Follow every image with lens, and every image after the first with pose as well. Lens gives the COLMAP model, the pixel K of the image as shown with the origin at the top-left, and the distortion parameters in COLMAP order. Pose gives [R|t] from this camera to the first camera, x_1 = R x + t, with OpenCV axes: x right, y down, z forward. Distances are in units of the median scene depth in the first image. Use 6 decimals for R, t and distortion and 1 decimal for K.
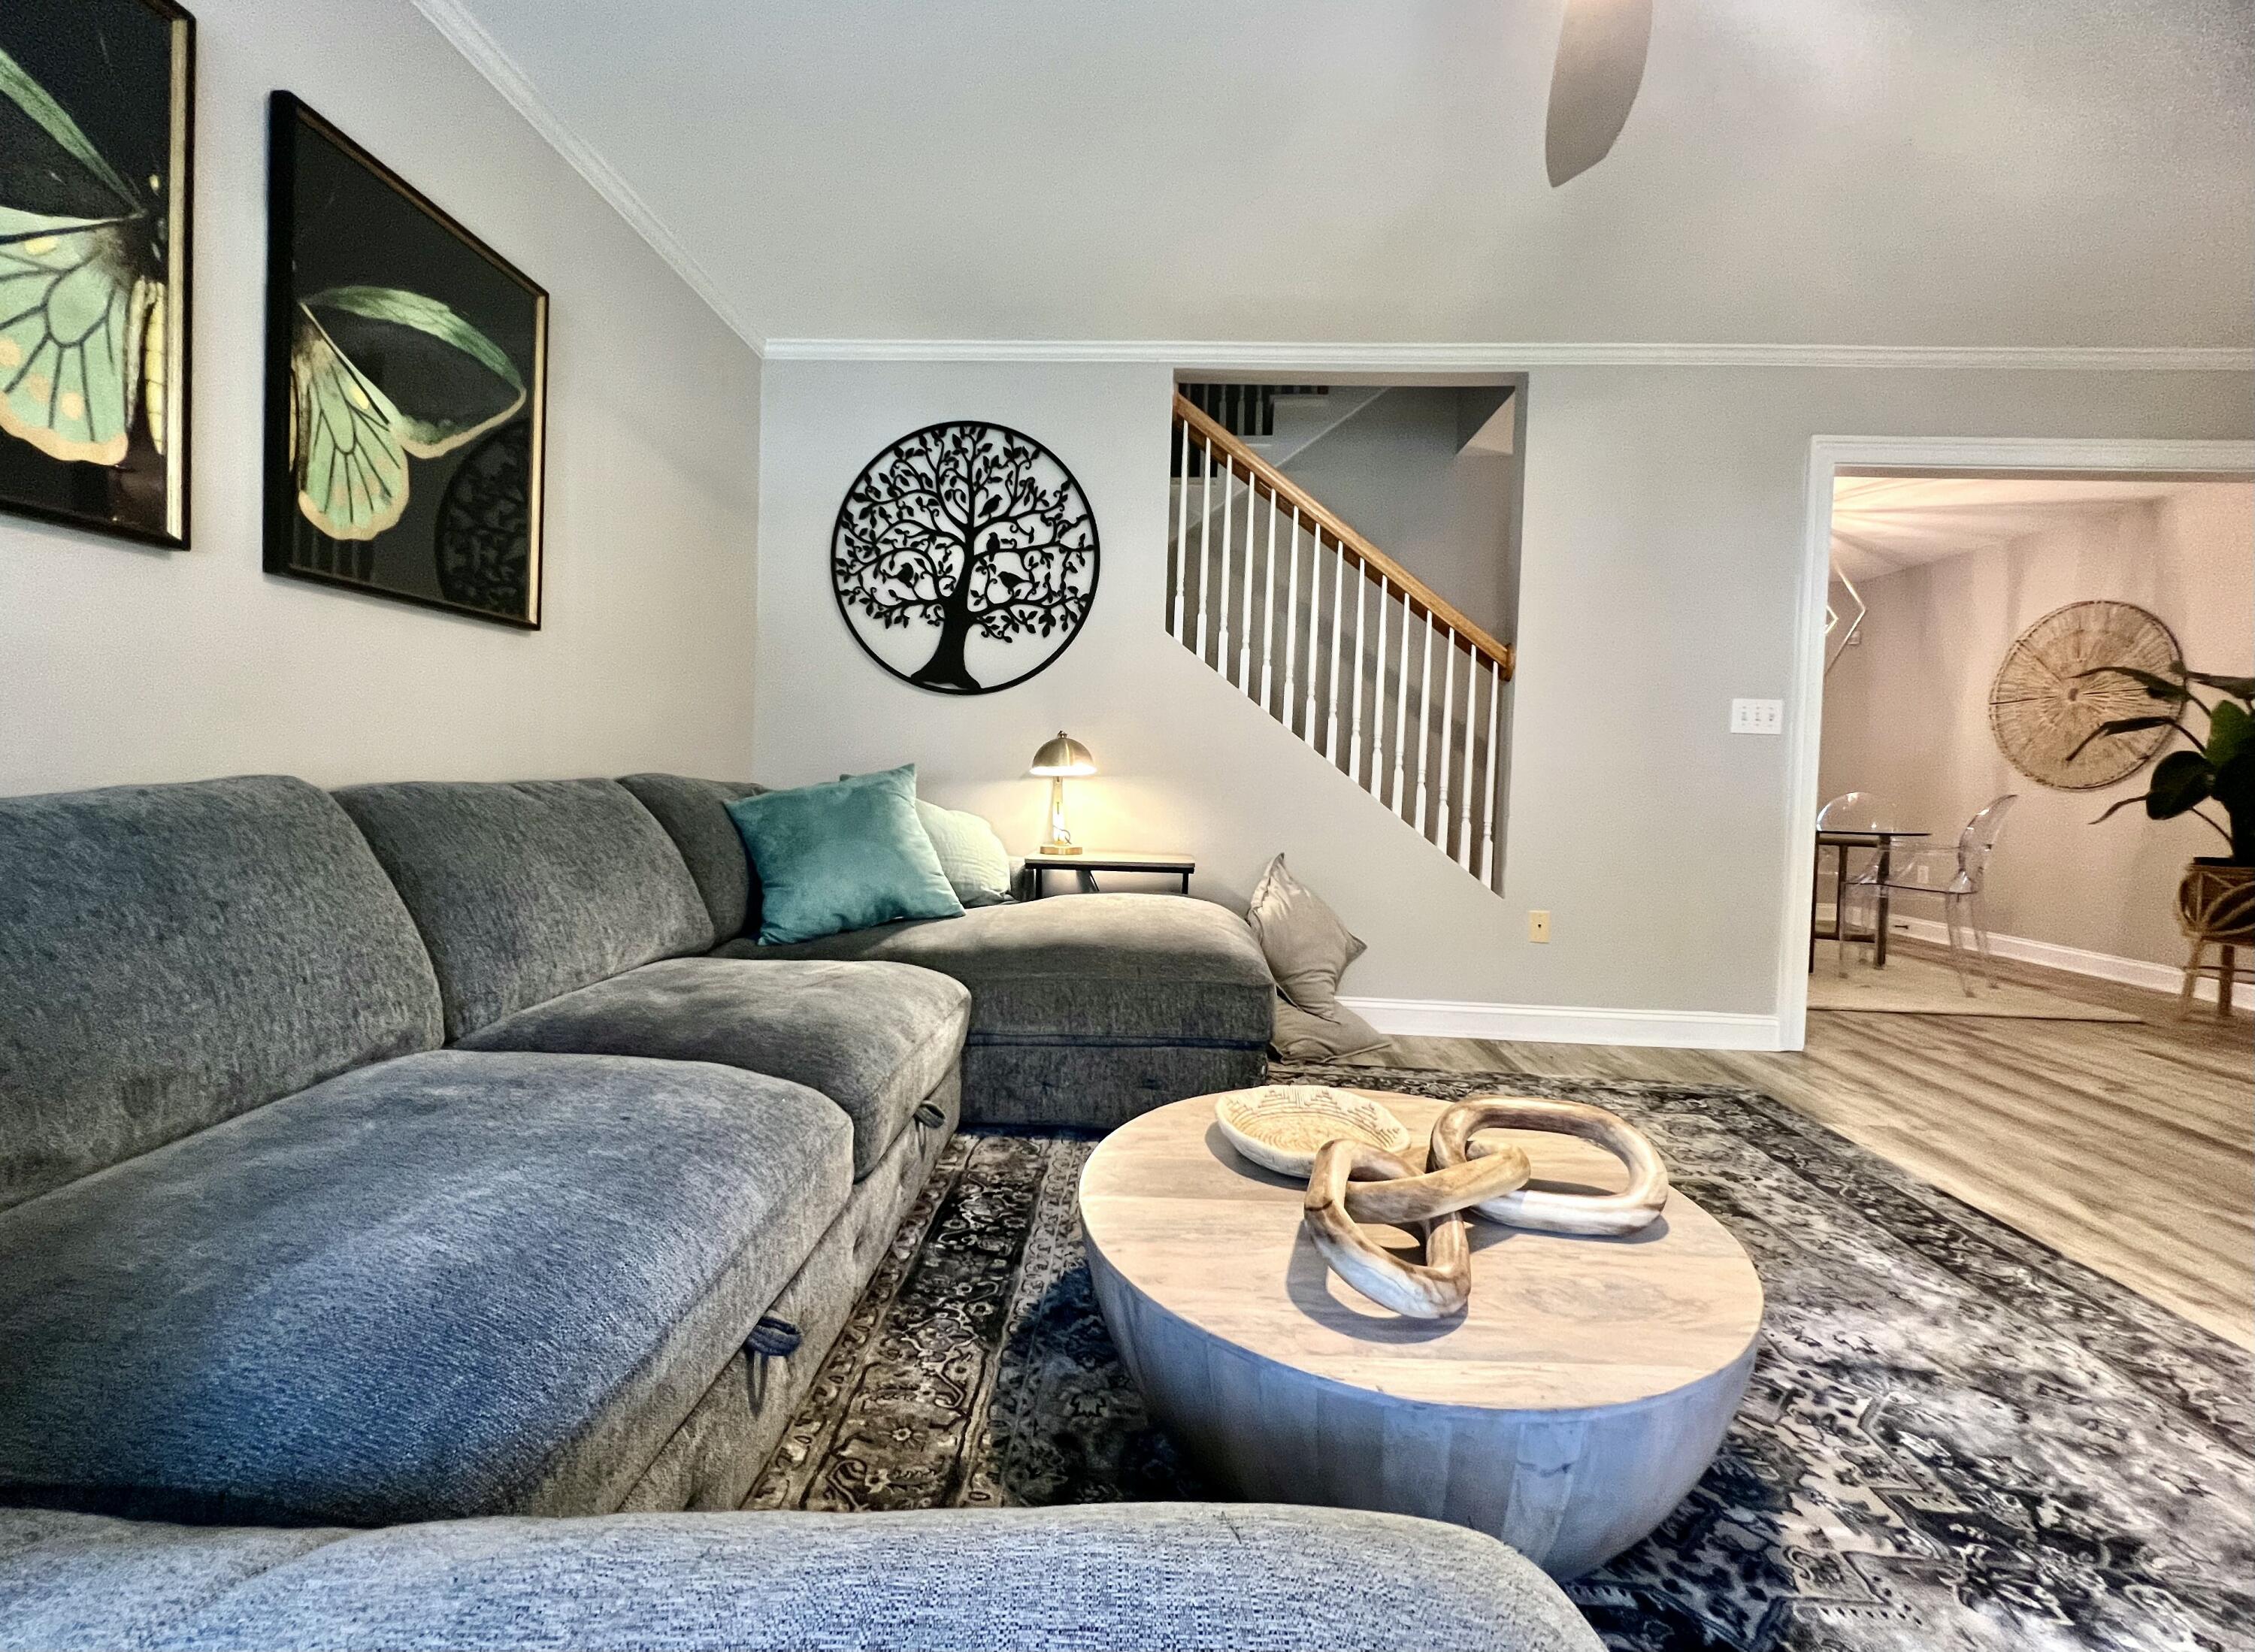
lens RADIAL K [[916.5, 0, 1112.3], [0, 916.5, 795.2], [0, 0, 1]] dist [0.001925, 0.000192]
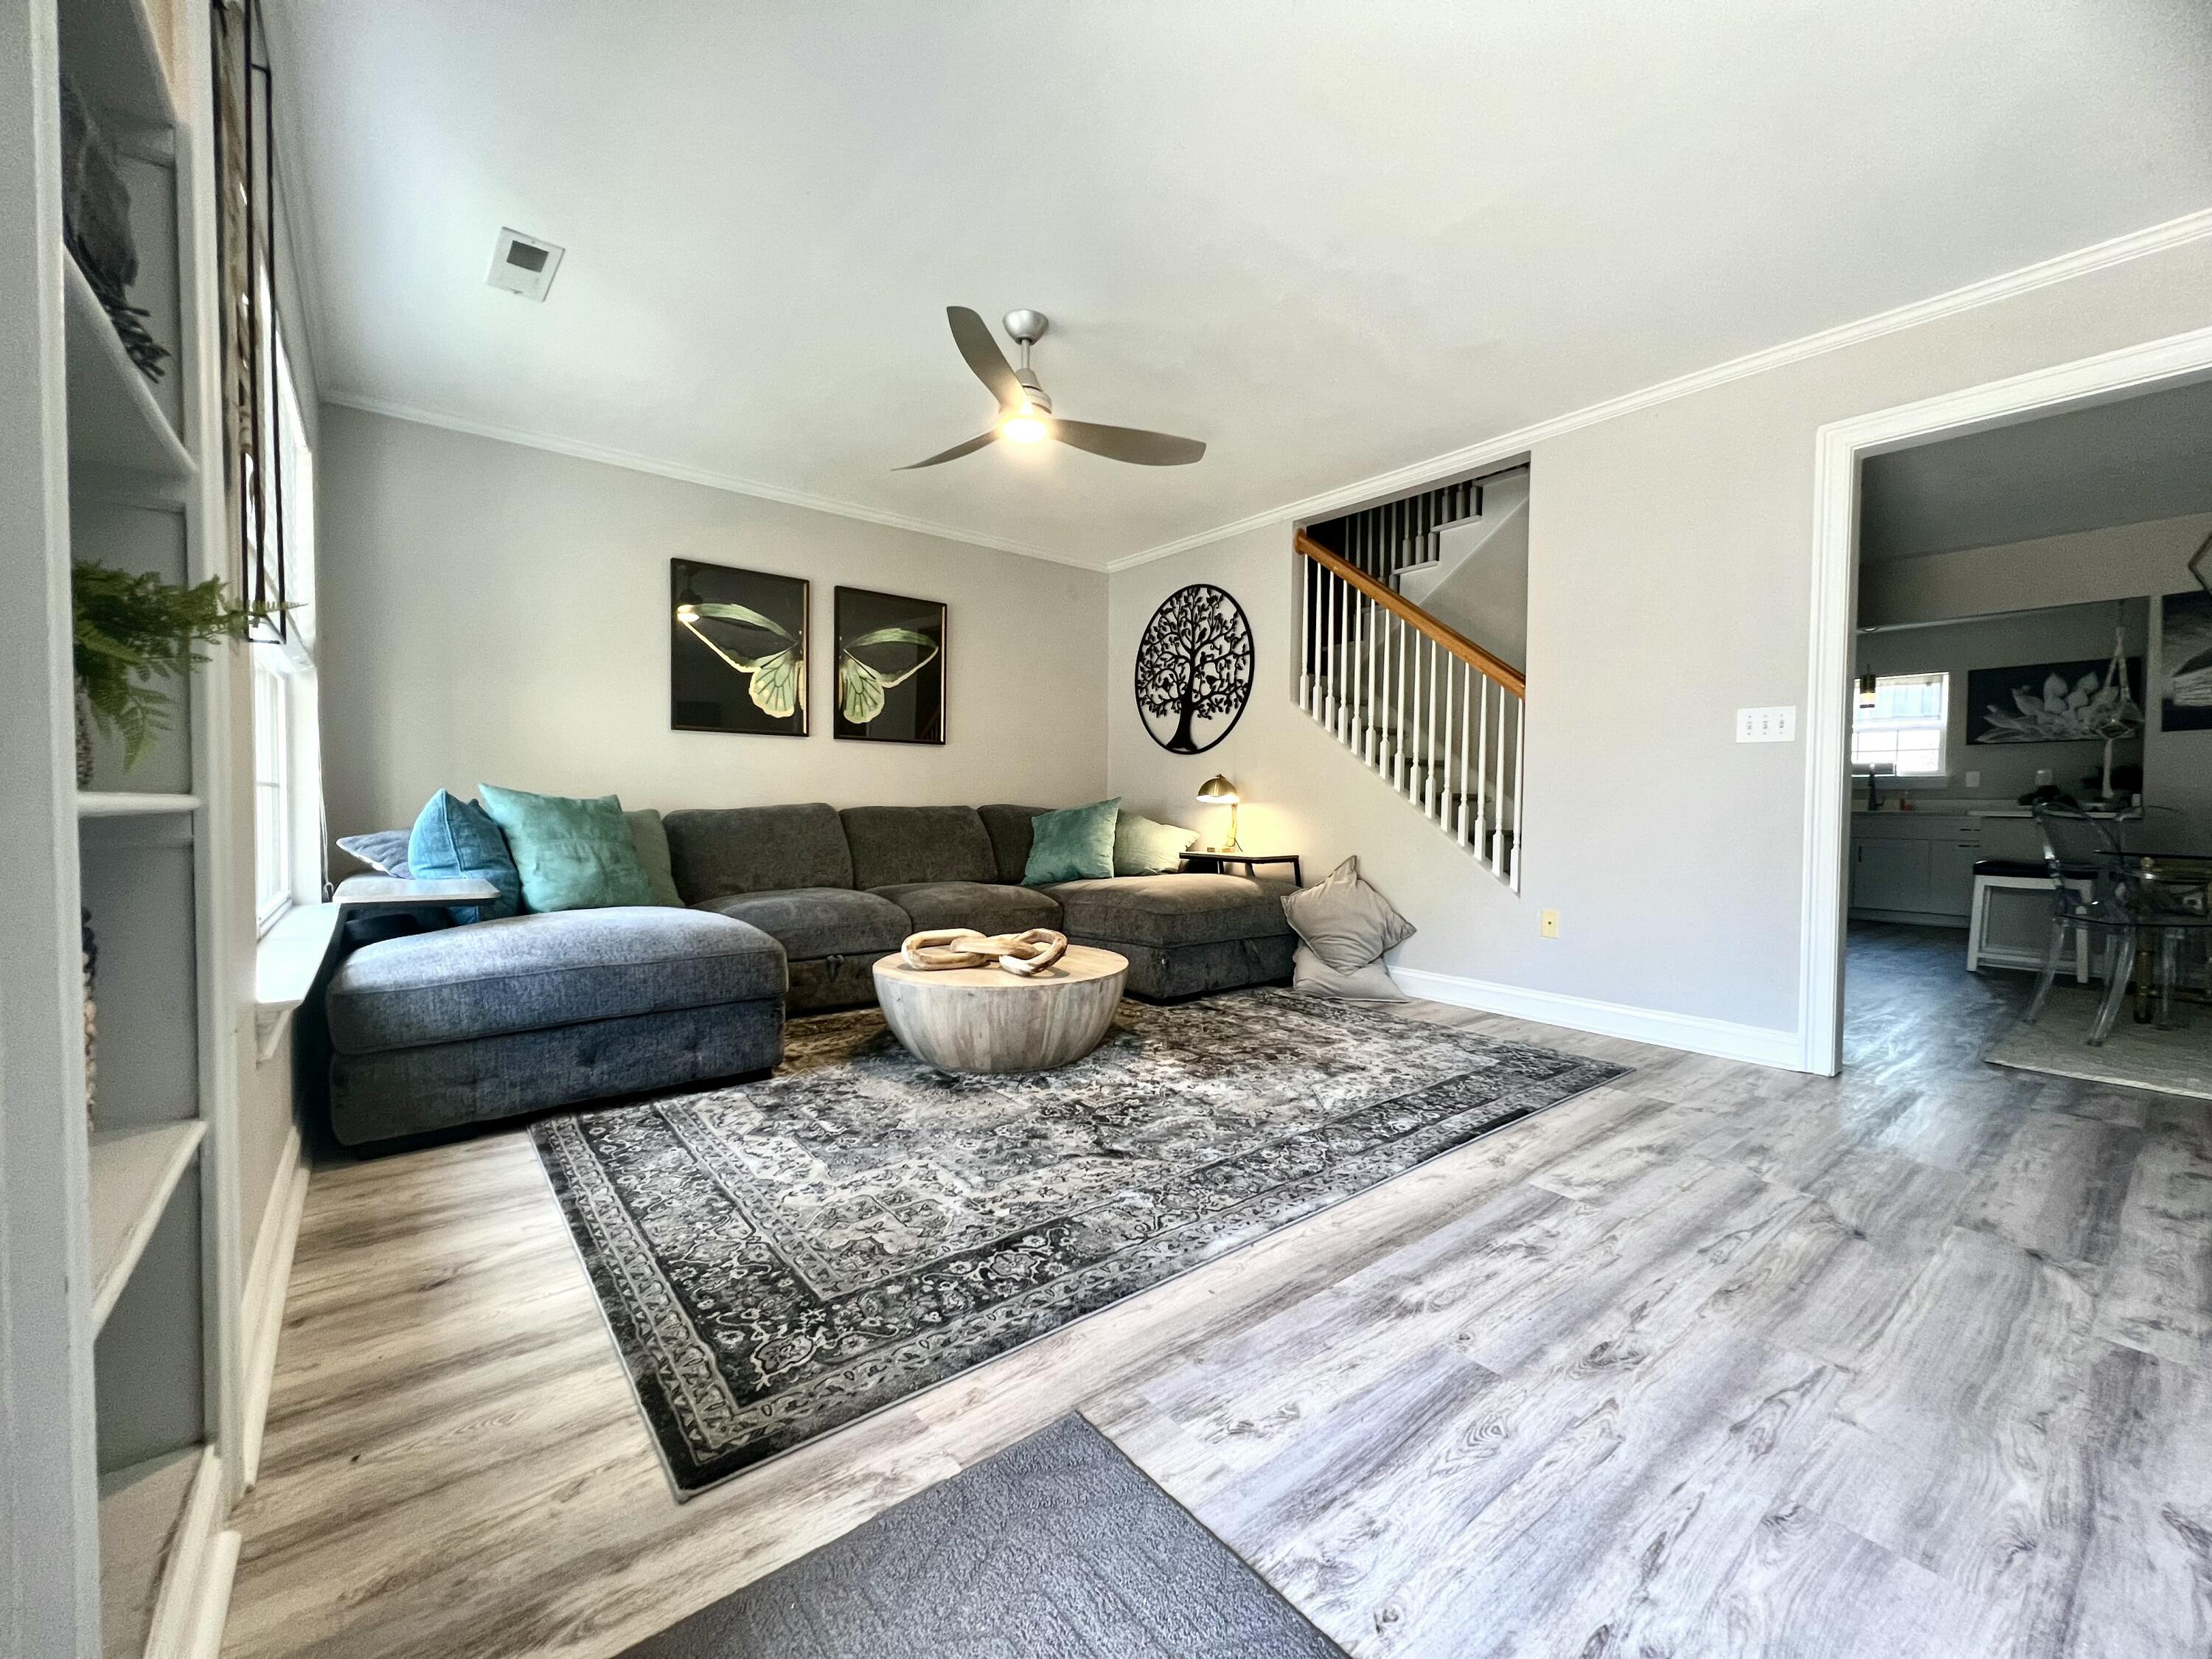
lens RADIAL K [[887.4, 0, 1106.0], [0, 887.4, 829.5], [0, 0, 1]] dist [0.000218, 0.000521]
pose [[0.670916, -0.002642, -0.741529, 0.902913], [-0.010680, 0.999855, -0.013226, 0.045345], [0.741457, 0.016793, 0.670790, -0.156206]]
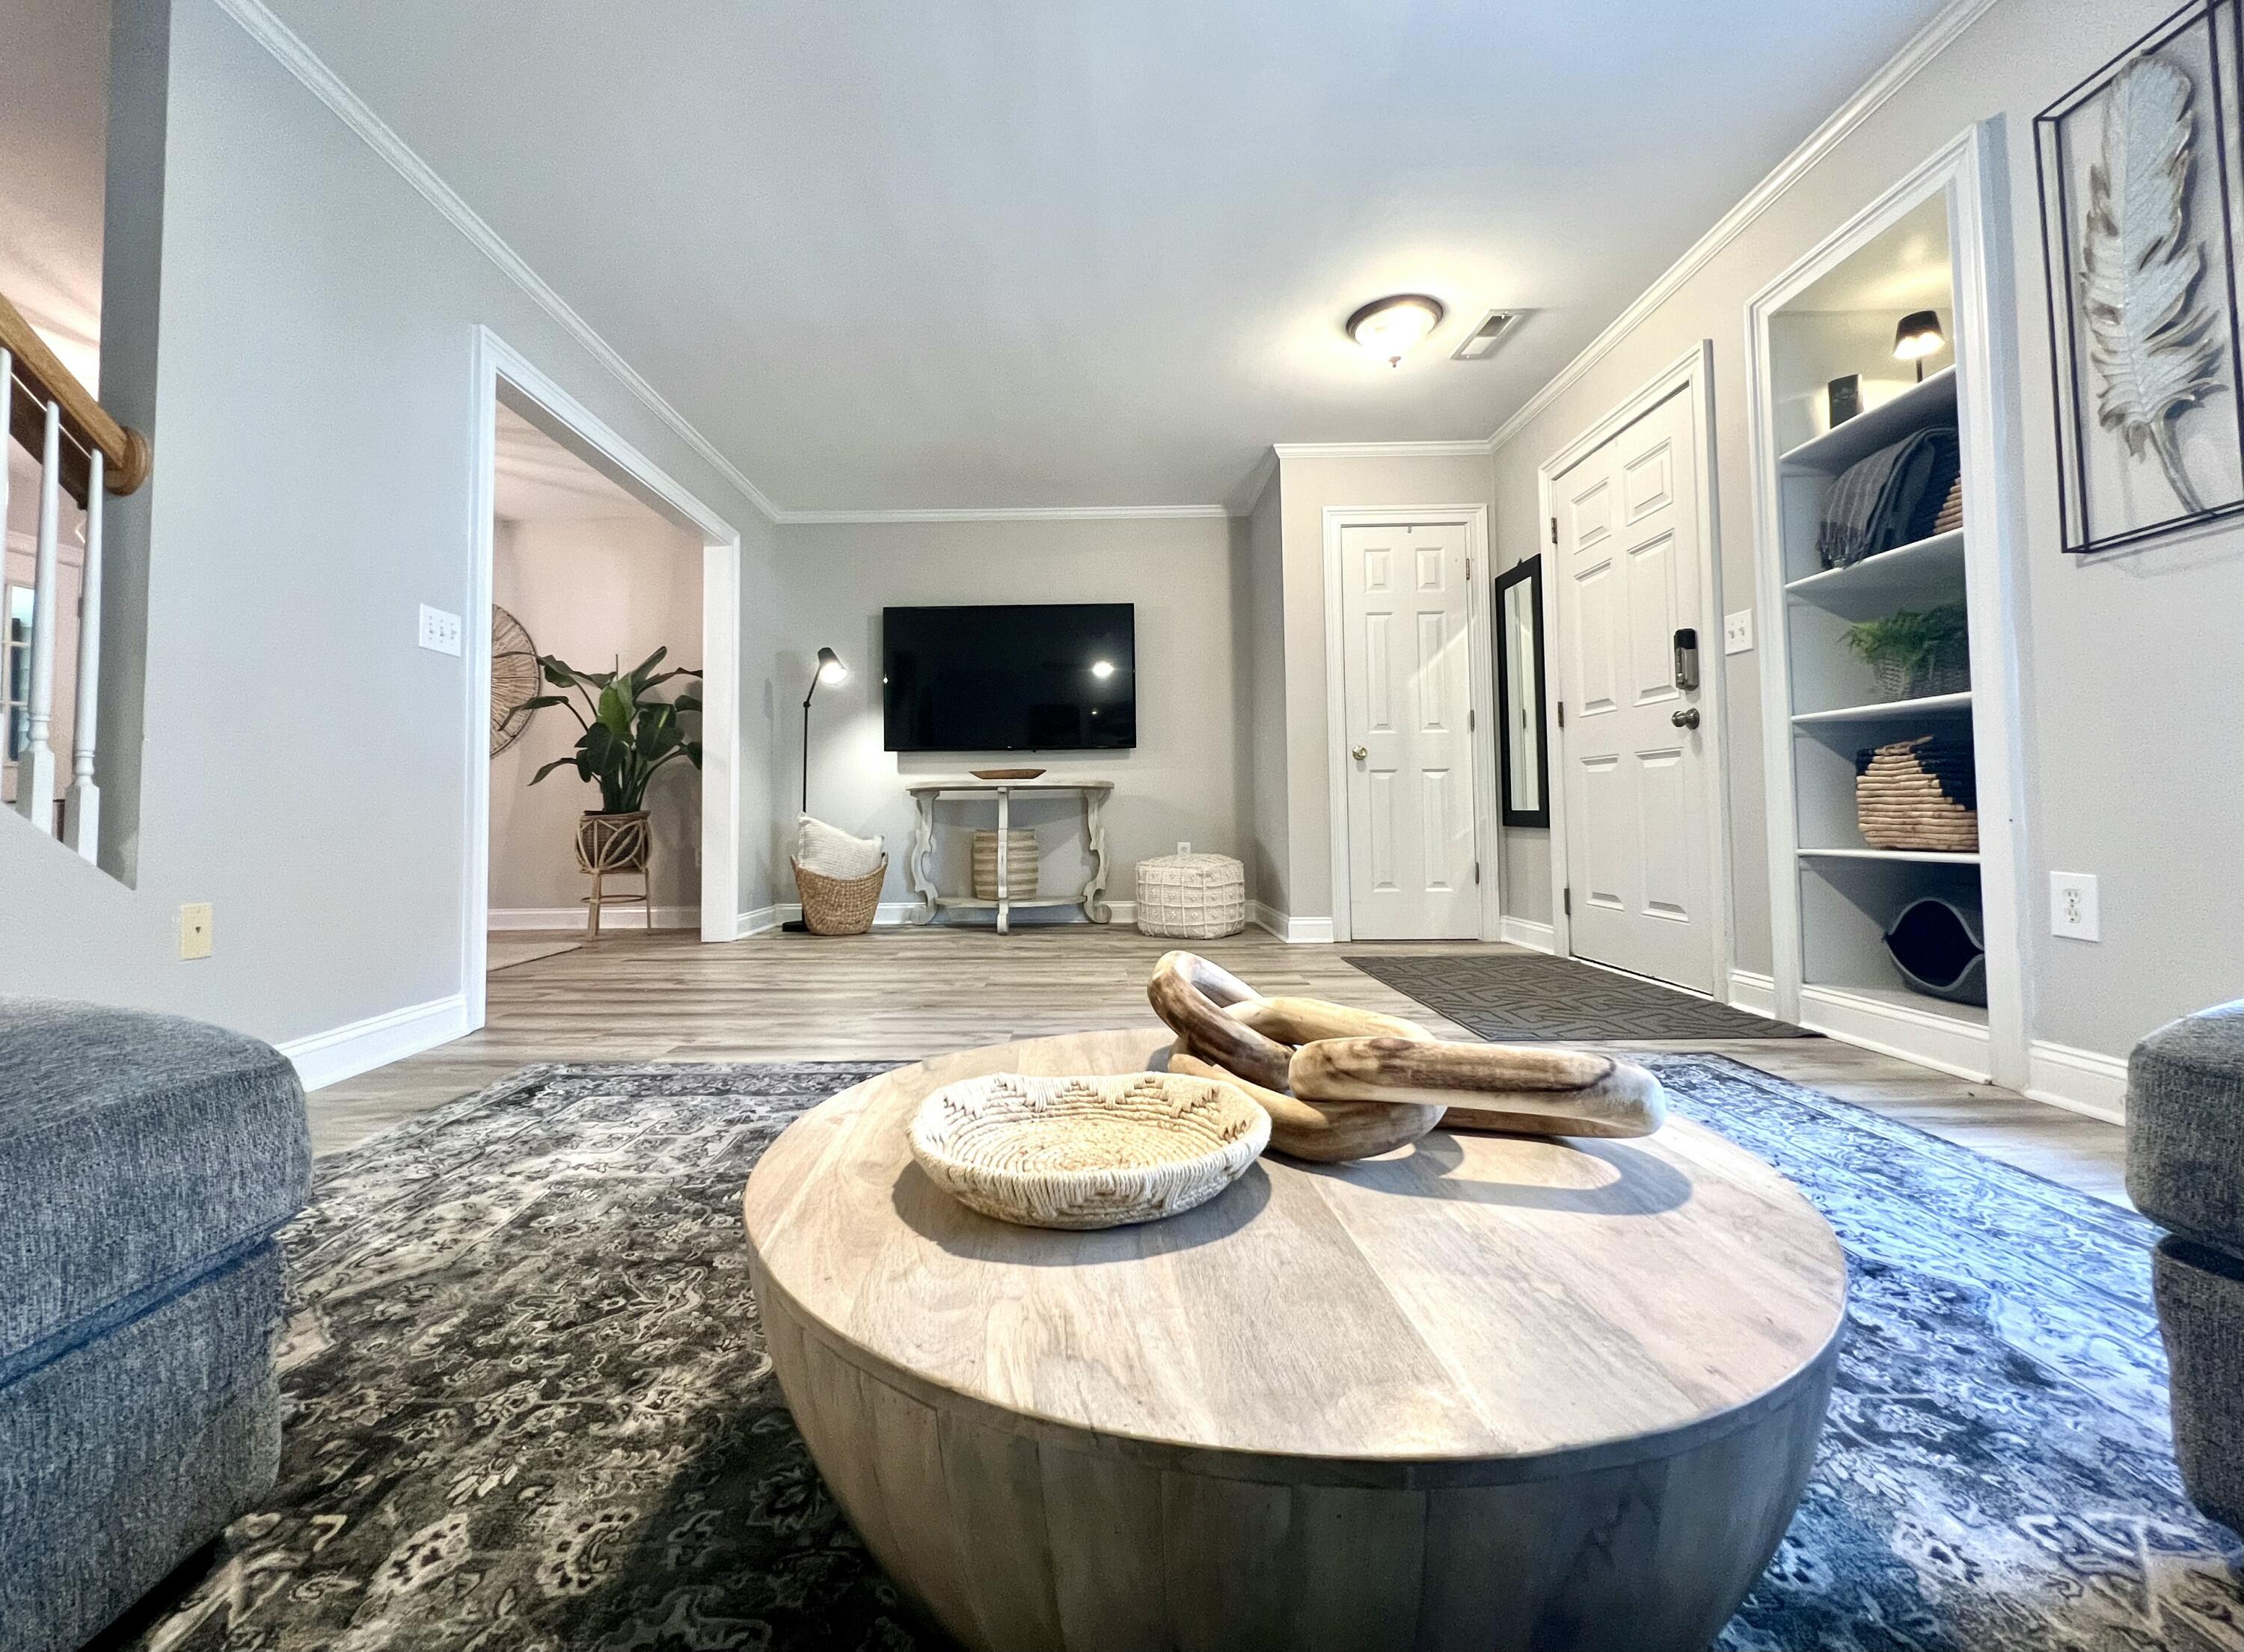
lens RADIAL K [[942.8, 0, 1076.6], [0, 942.8, 770.0], [0, 0, 1]] dist [0.002394, 0.000265]
pose [[-0.041305, 0.019991, 0.998947, -0.152437], [0.040532, 0.999010, -0.018316, 0.073944], [-0.998324, 0.039732, -0.042074, 0.459135]]
